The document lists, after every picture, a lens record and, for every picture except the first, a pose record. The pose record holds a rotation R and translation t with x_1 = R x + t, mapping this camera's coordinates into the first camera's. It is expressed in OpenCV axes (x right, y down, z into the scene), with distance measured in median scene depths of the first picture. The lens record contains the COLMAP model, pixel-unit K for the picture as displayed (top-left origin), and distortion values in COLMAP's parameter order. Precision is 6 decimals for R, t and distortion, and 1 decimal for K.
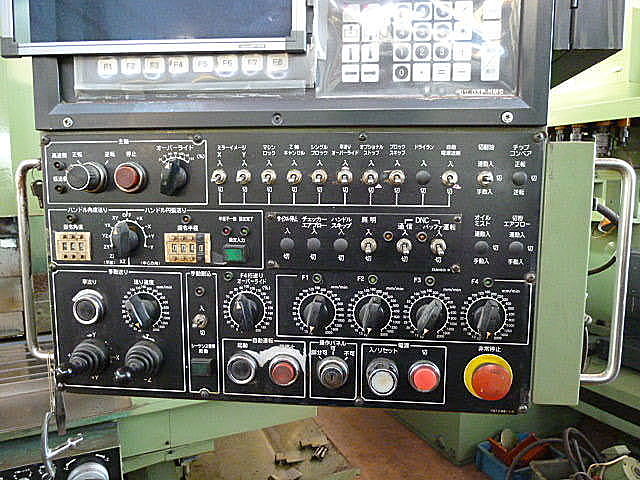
lens RADIAL K [[485.9, 0, 320.0], [0, 485.9, 240.0], [0, 0, 1]] dist [-0.028971, 0.006776]
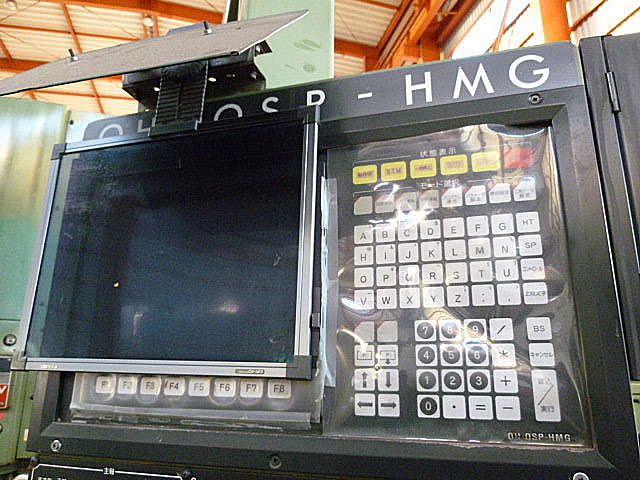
lens RADIAL K [[485.9, 0, 320.0], [0, 485.9, 240.0], [0, 0, 1]] dist [-0.028971, 0.006776]
pose [[0.979317, -0.048880, -0.196338, 0.154395], [-0.031261, 0.922173, -0.385513, -0.270646], [0.199902, 0.383677, 0.901572, 0.143641]]
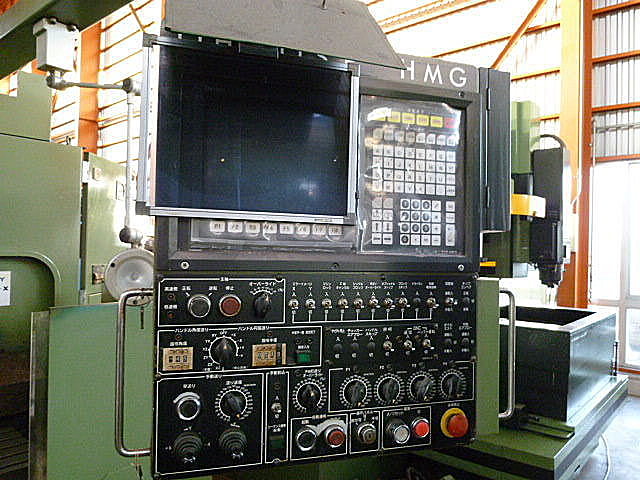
lens RADIAL K [[485.9, 0, 320.0], [0, 485.9, 240.0], [0, 0, 1]] dist [-0.028971, 0.006776]
pose [[0.920937, 0.021889, 0.389097, -0.708110], [0.030607, 0.991275, -0.128207, -0.131251], [-0.388509, 0.129979, 0.912231, -0.386809]]
